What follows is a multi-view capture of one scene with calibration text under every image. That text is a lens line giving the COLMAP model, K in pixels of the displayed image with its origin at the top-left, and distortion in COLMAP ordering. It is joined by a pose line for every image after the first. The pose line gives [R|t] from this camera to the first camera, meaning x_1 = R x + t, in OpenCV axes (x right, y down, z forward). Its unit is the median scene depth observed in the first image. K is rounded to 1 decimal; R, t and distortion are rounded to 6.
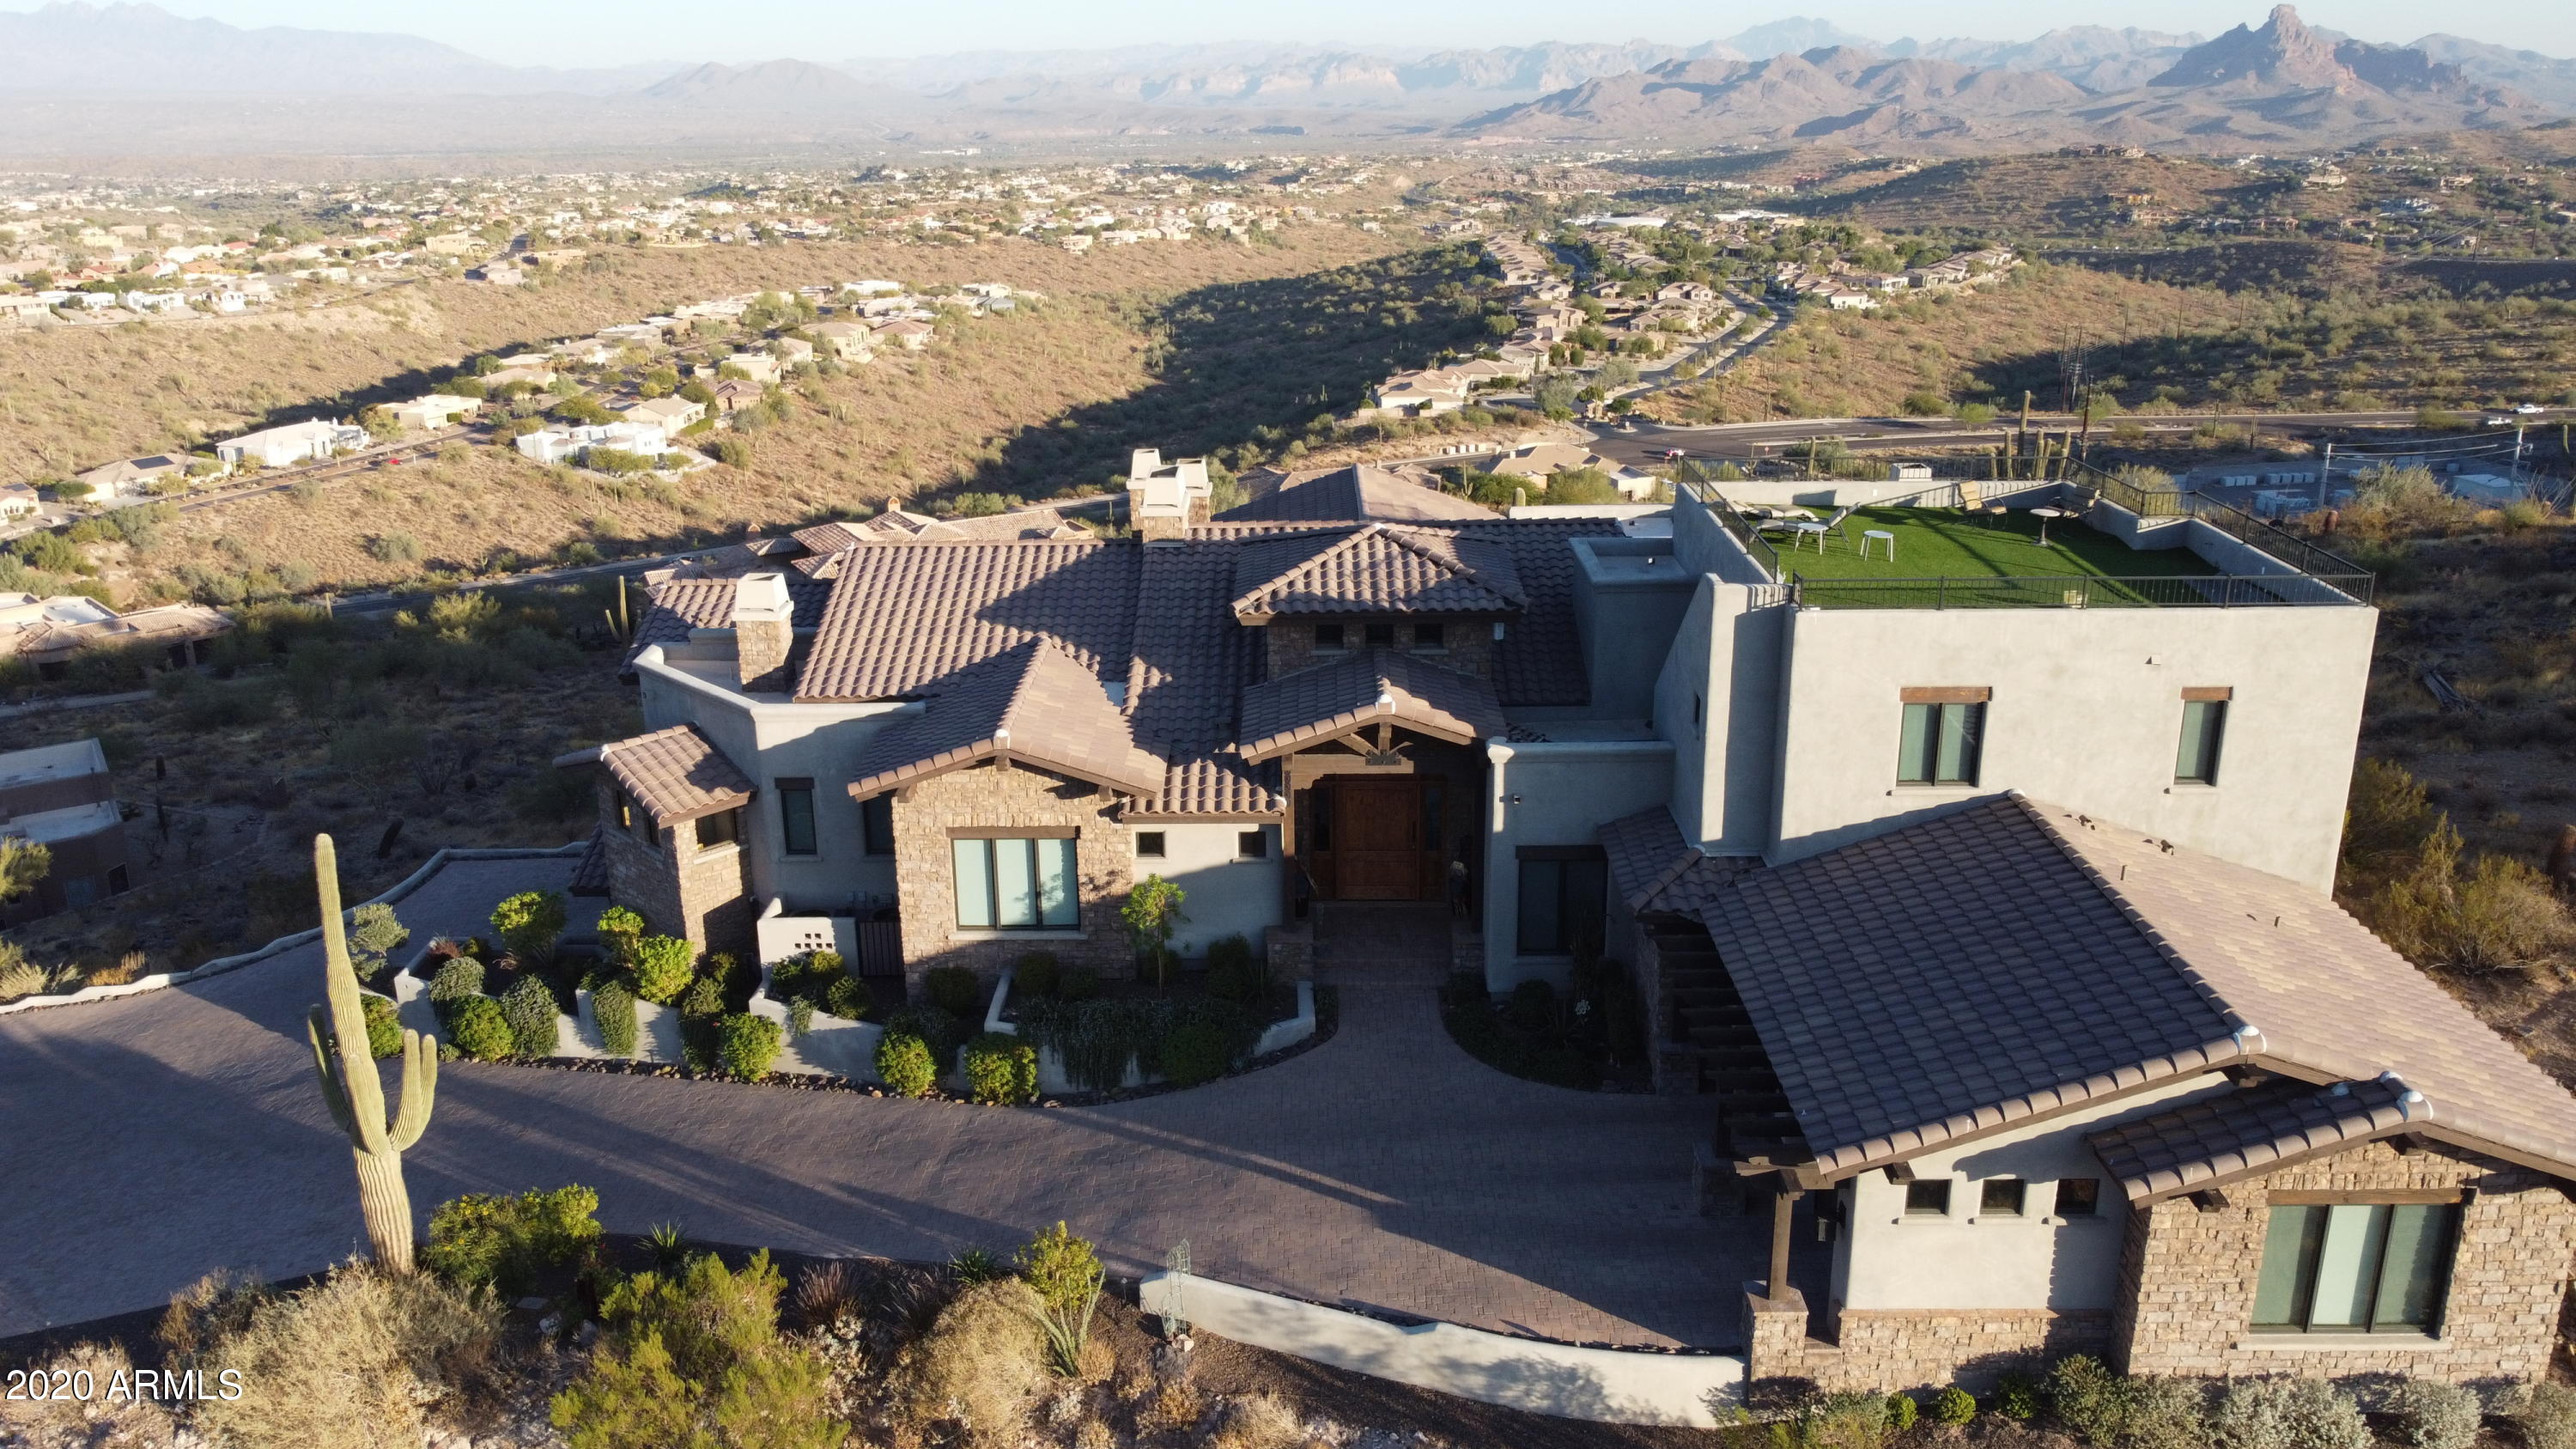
lens RADIAL K [[1914.5, 0, 1288.0], [0, 1914.5, 724.5], [0, 0, 1]] dist [-0.017750, -0.003956]
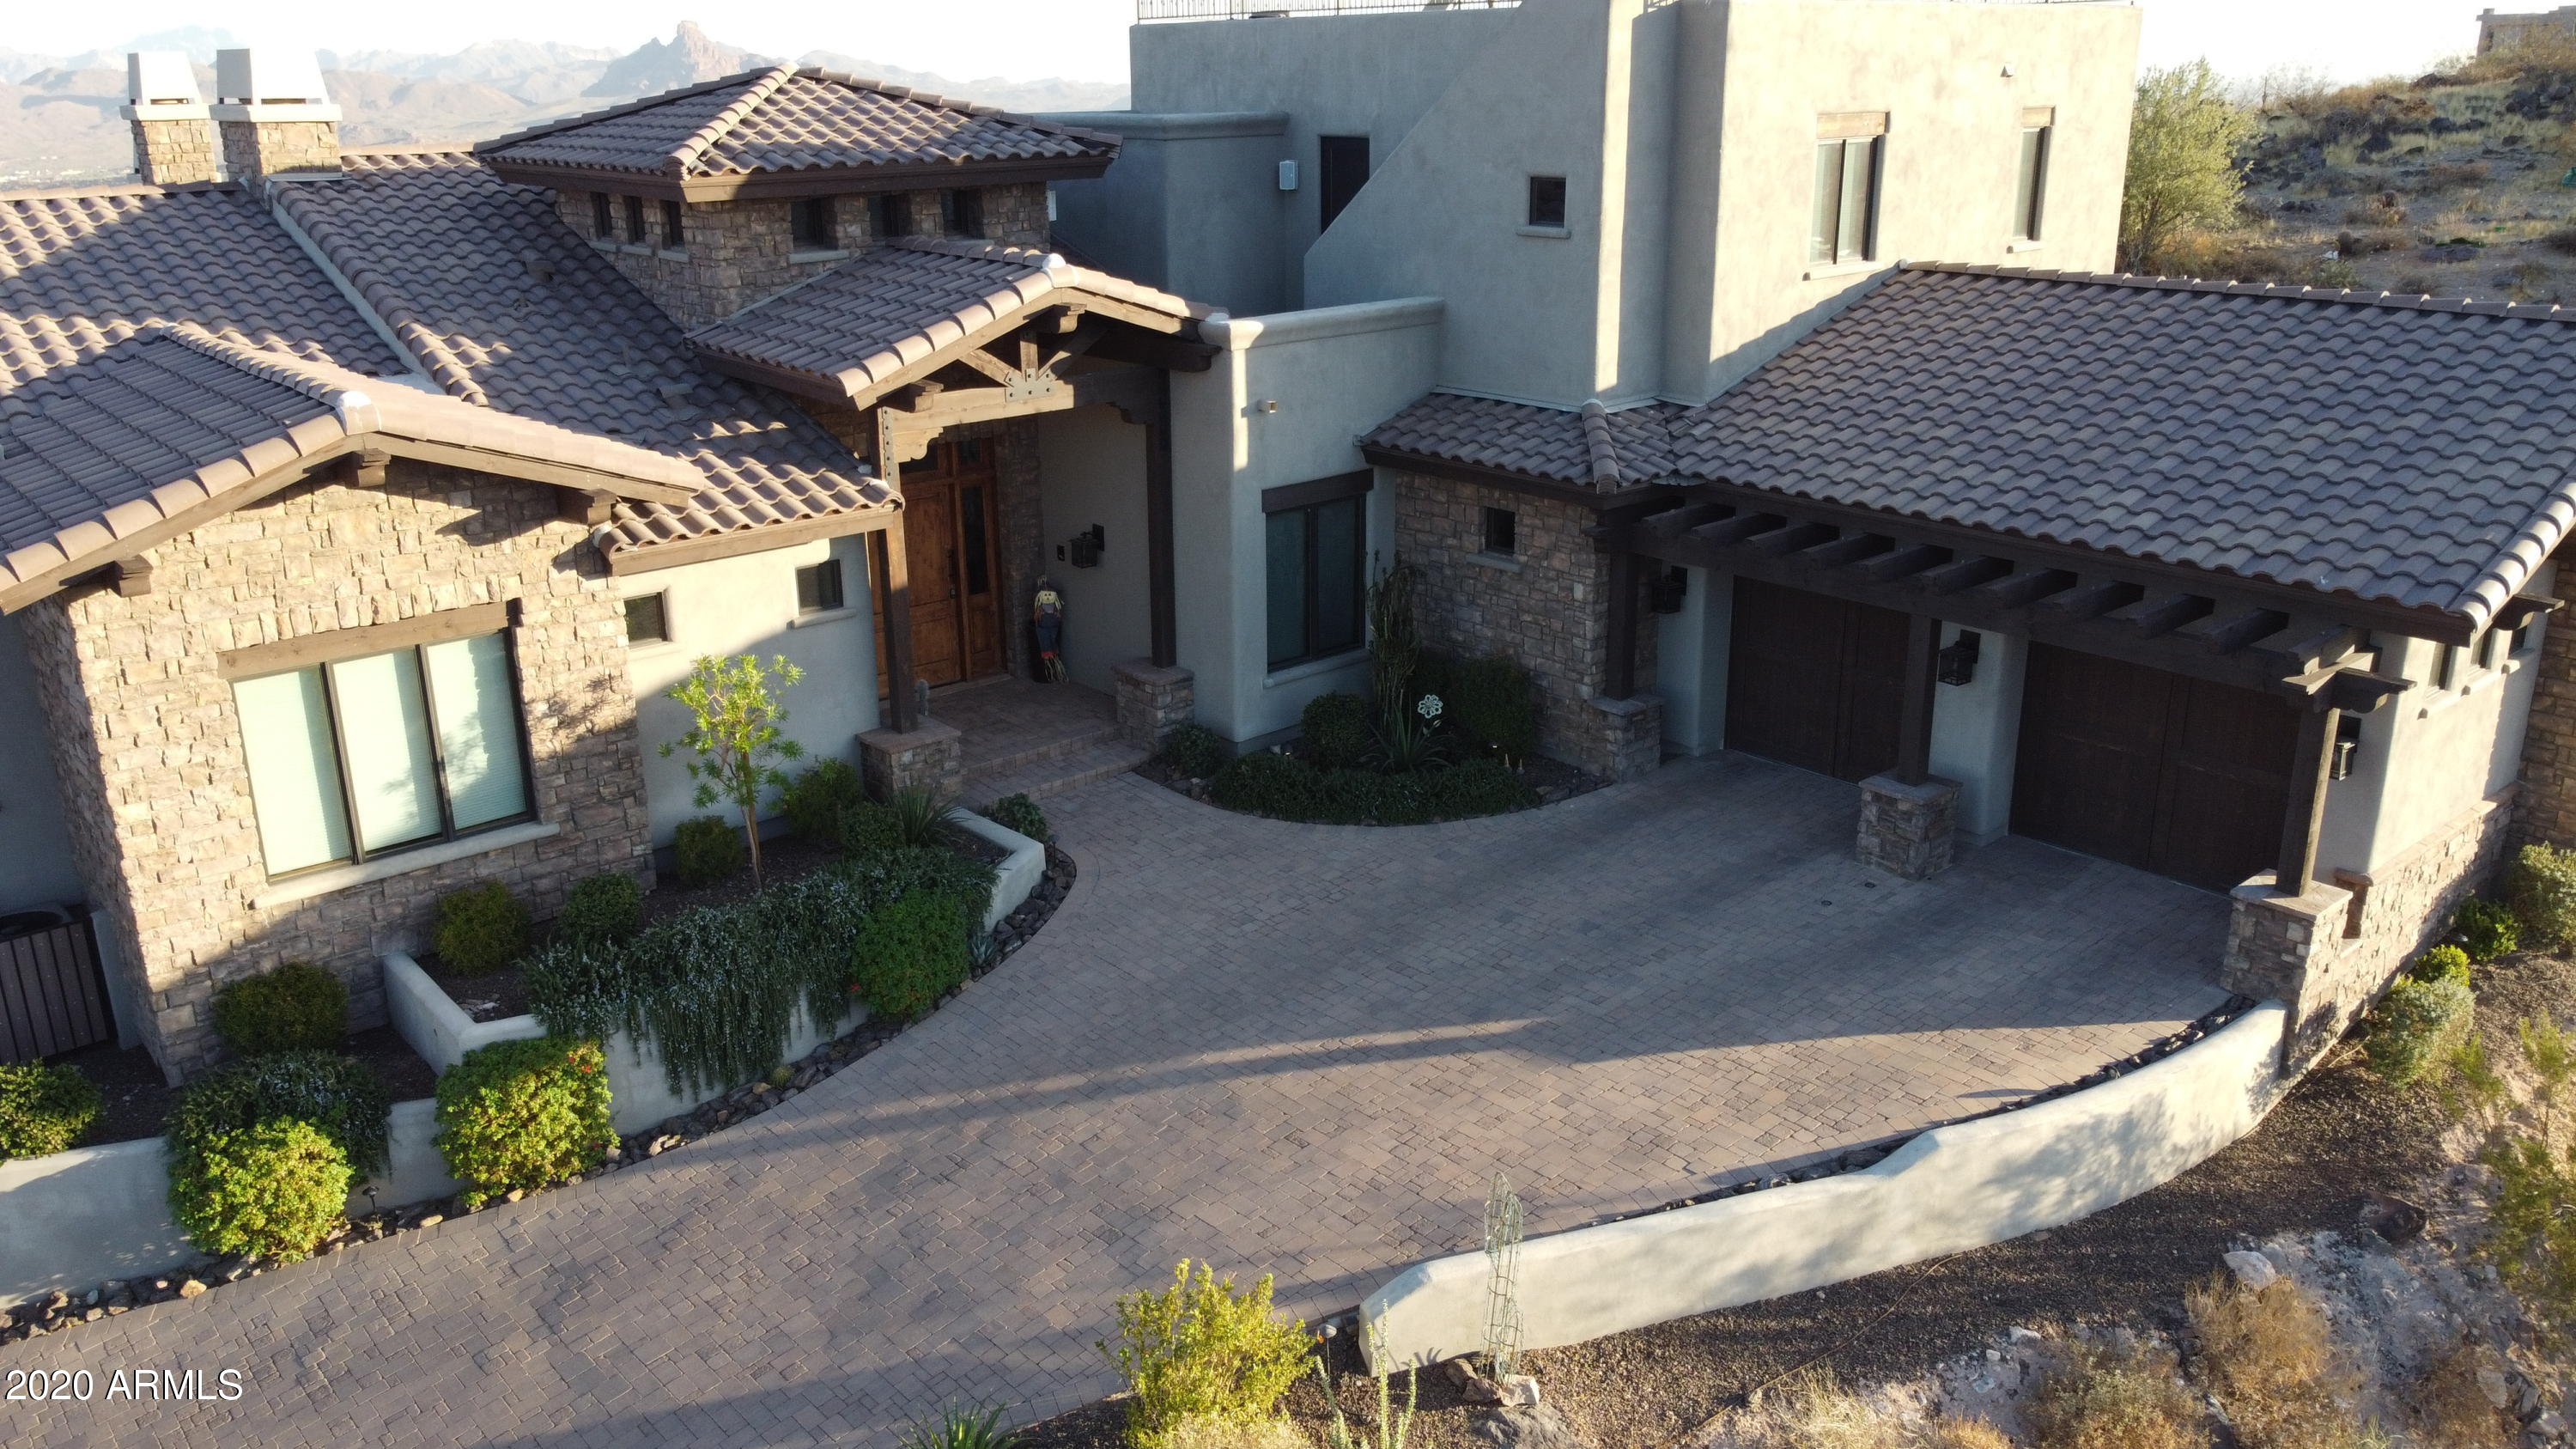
lens RADIAL K [[1928.7, 0, 1283.7], [0, 1928.7, 709.1], [0, 0, 1]] dist [0.006543, -0.003957]
pose [[0.756760, -0.210502, 0.618873, -0.276803], [0.213030, 0.974466, 0.070958, 0.088930], [-0.618007, 0.078140, 0.782279, 0.505535]]
